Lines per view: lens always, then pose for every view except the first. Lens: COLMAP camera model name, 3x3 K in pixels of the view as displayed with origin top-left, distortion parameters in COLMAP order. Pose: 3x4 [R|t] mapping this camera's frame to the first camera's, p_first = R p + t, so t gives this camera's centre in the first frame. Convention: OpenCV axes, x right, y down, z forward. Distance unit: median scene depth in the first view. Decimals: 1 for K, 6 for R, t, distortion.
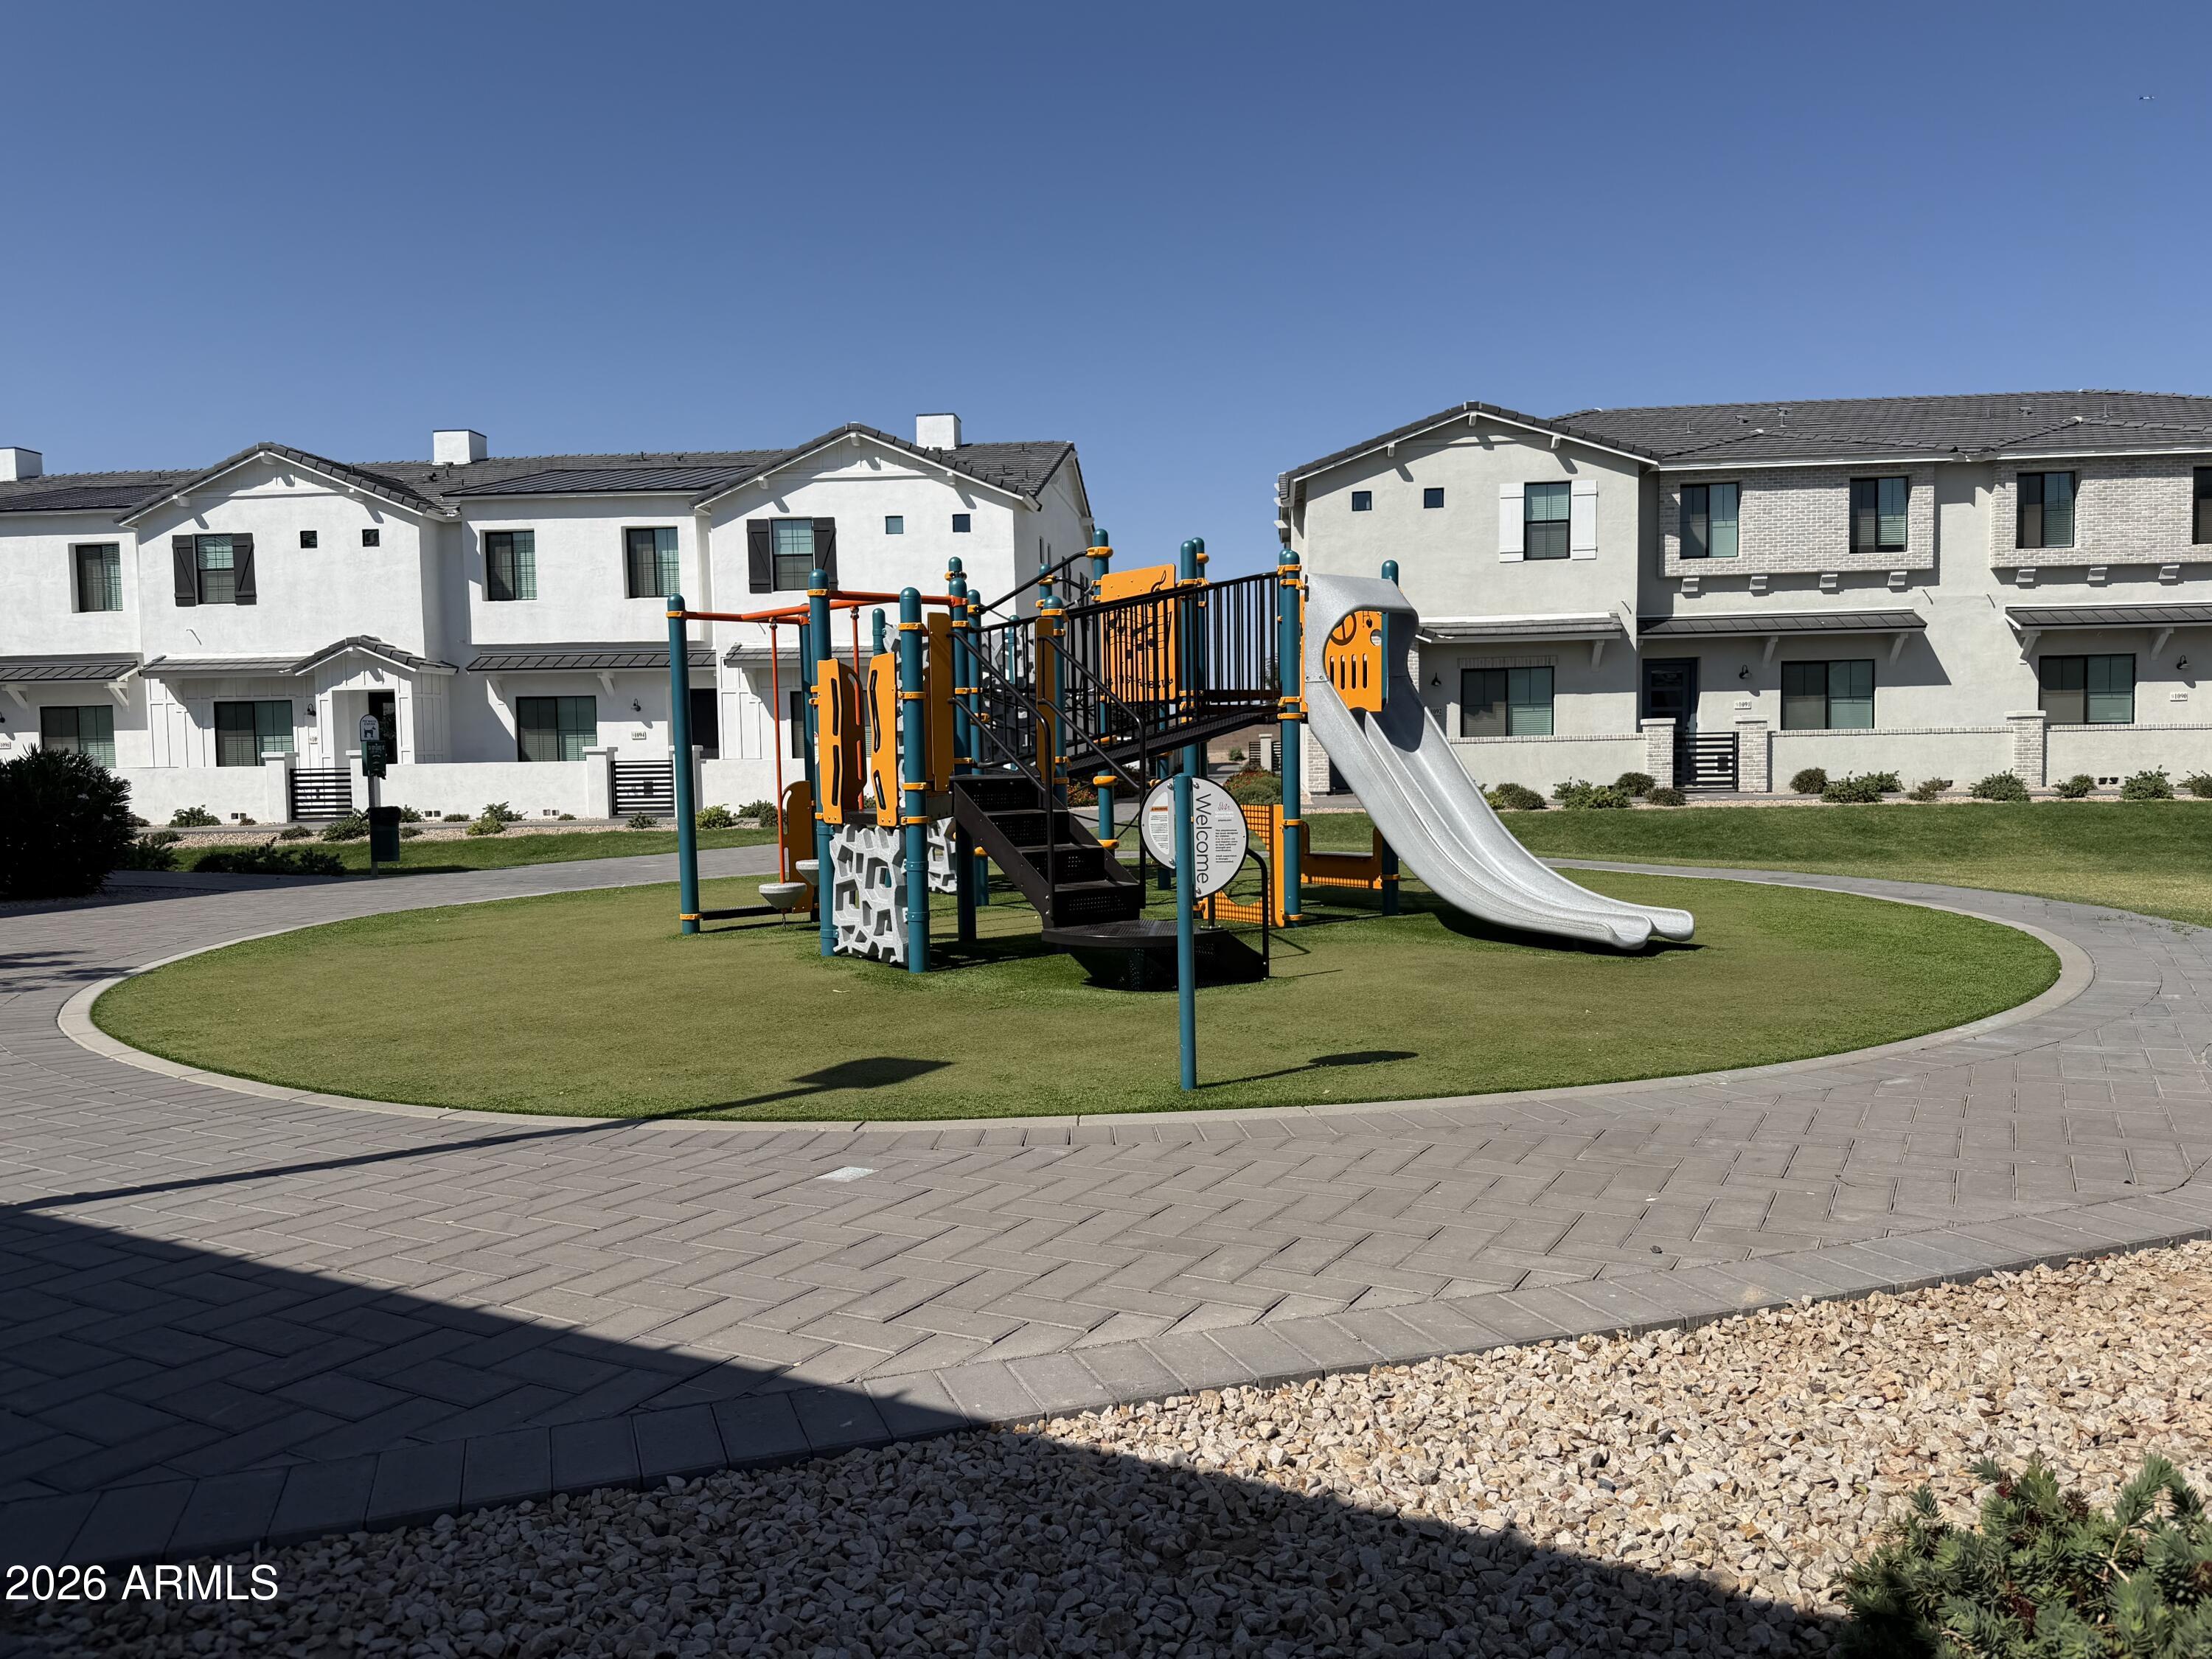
lens RADIAL K [[1603.2, 0, 1106.0], [0, 1603.2, 829.5], [0, 0, 1]] dist [0.080424, -0.002065]
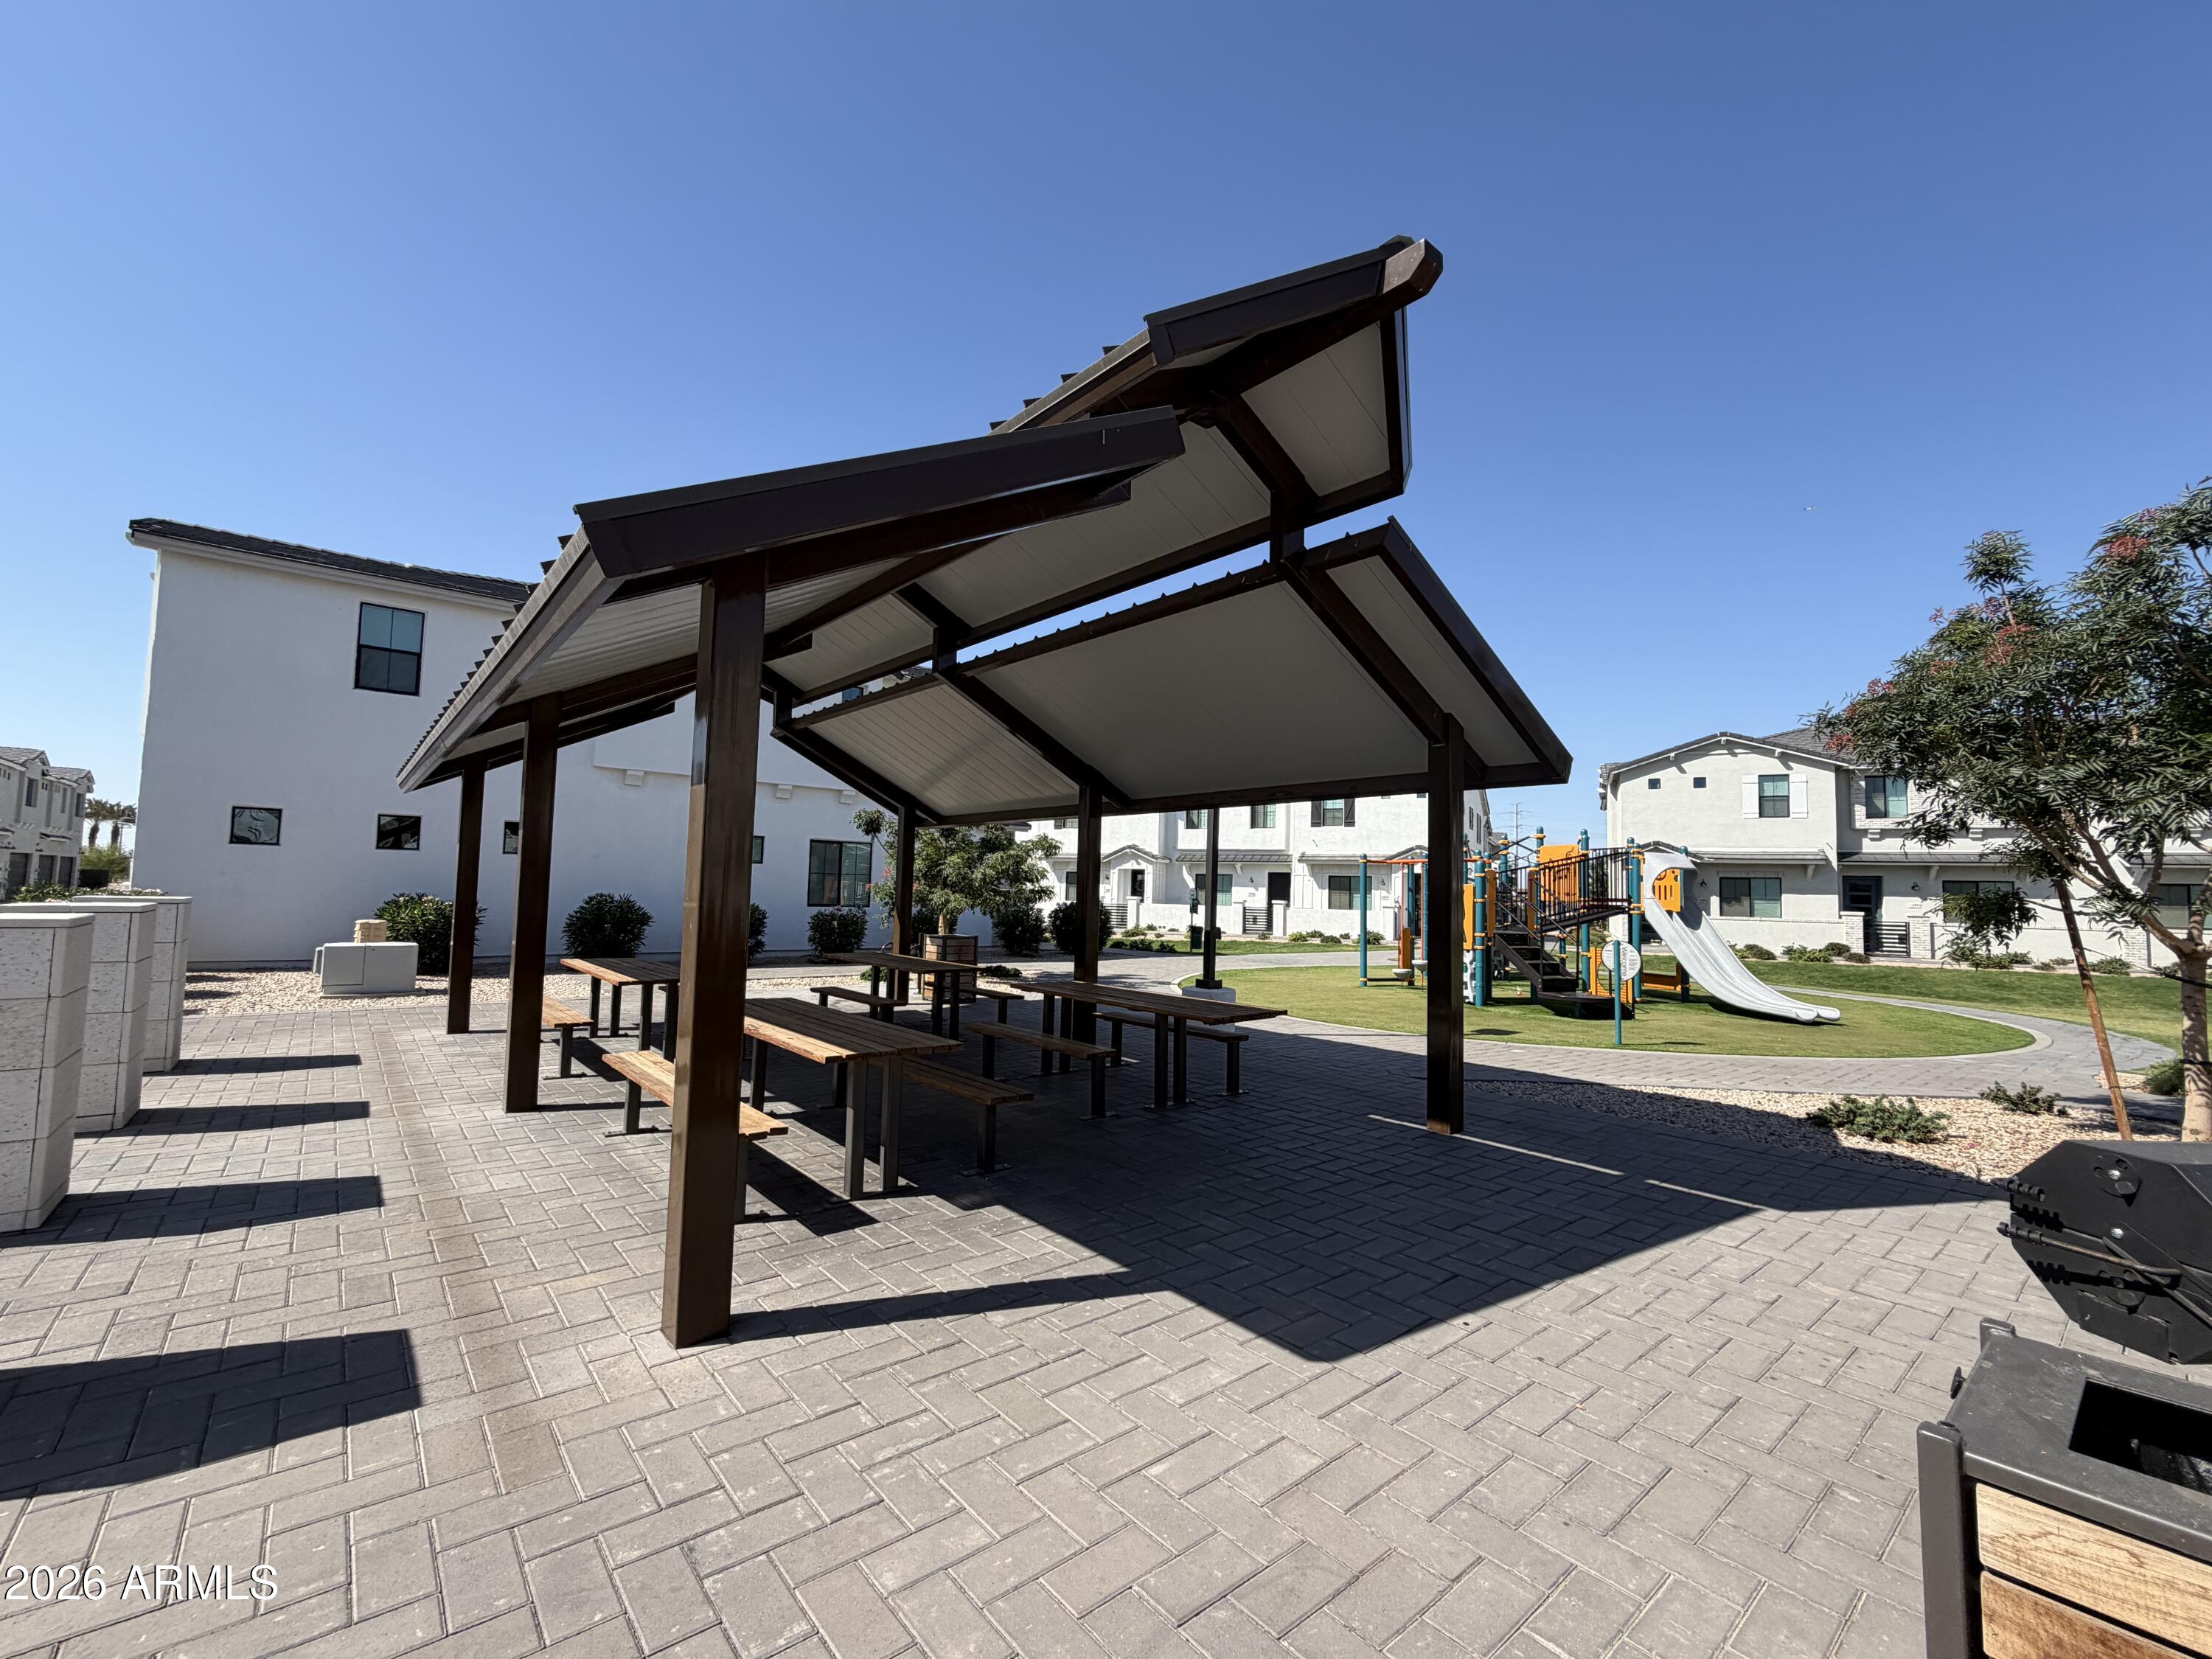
lens RADIAL K [[886.3, 0, 1133.7], [0, 886.3, 829.8], [0, 0, 1]] dist [0.000754, 0.000413]
pose [[0.933116, 0.015315, -0.359249, -0.032638], [-0.061143, 0.991301, -0.116552, 0.001679], [0.354339, 0.130722, 0.925935, -0.145431]]
